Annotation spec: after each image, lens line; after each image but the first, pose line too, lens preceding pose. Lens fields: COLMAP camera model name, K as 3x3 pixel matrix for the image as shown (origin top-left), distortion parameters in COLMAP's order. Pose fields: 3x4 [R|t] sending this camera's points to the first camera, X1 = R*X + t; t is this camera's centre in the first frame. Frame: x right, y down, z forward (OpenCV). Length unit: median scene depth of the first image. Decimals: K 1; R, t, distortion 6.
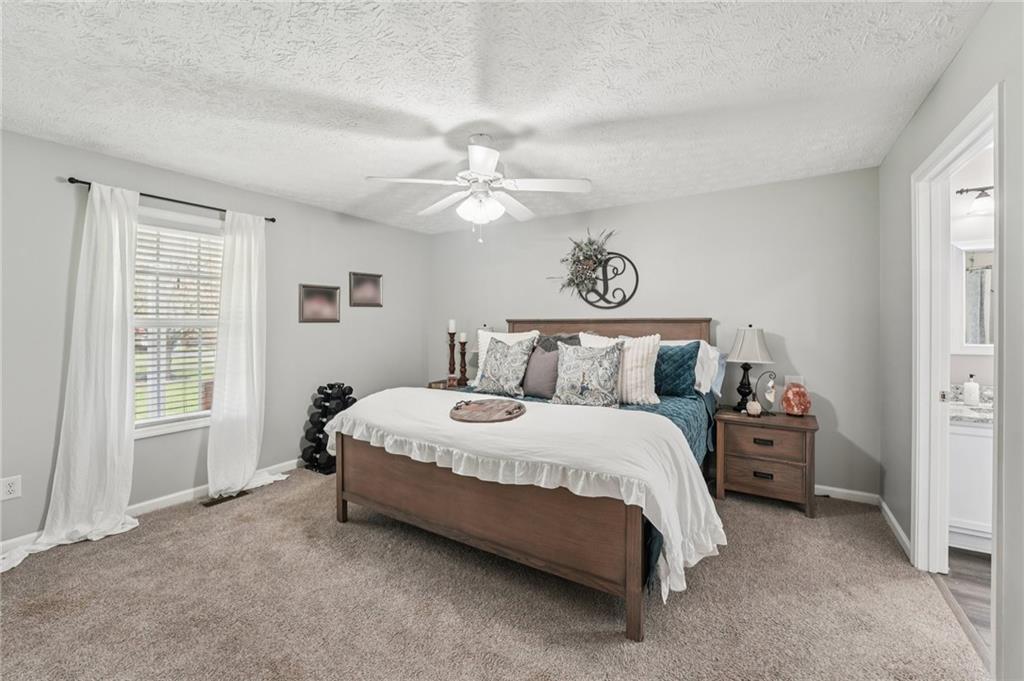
lens RADIAL K [[422.2, 0, 507.2], [0, 422.2, 325.2], [0, 0, 1]] dist [-0.032560, 0.005399]
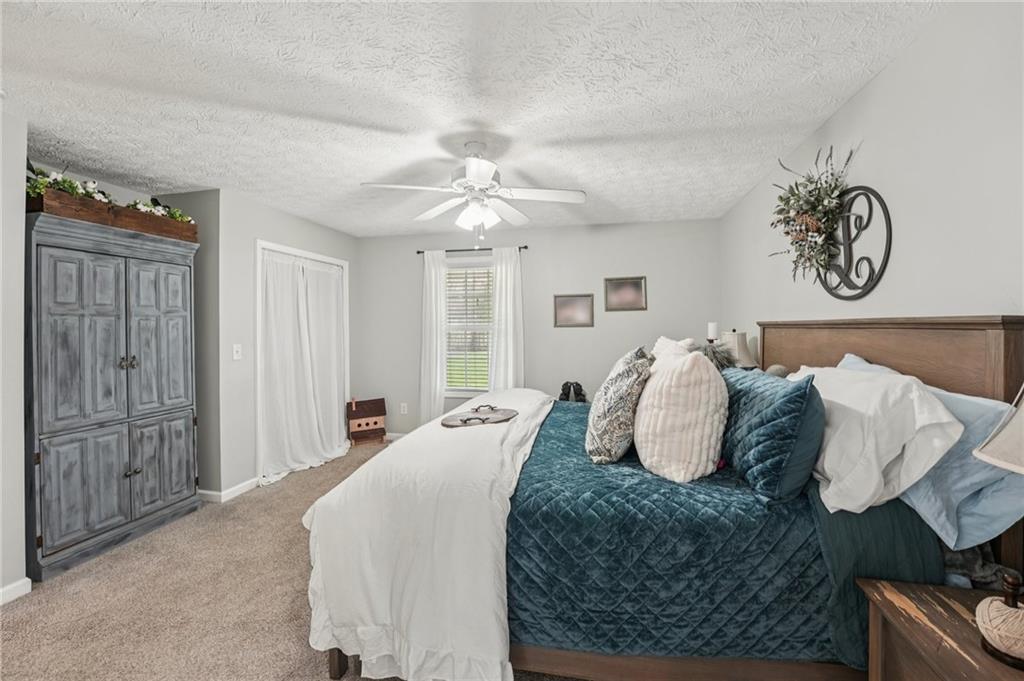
lens RADIAL K [[422.2, 0, 507.2], [0, 422.2, 325.2], [0, 0, 1]] dist [-0.032560, 0.005399]
pose [[0.353827, -0.004570, -0.935300, 0.560794], [0.000486, 0.999989, -0.004702, -0.006456], [0.935311, 0.001209, 0.353826, 0.442570]]
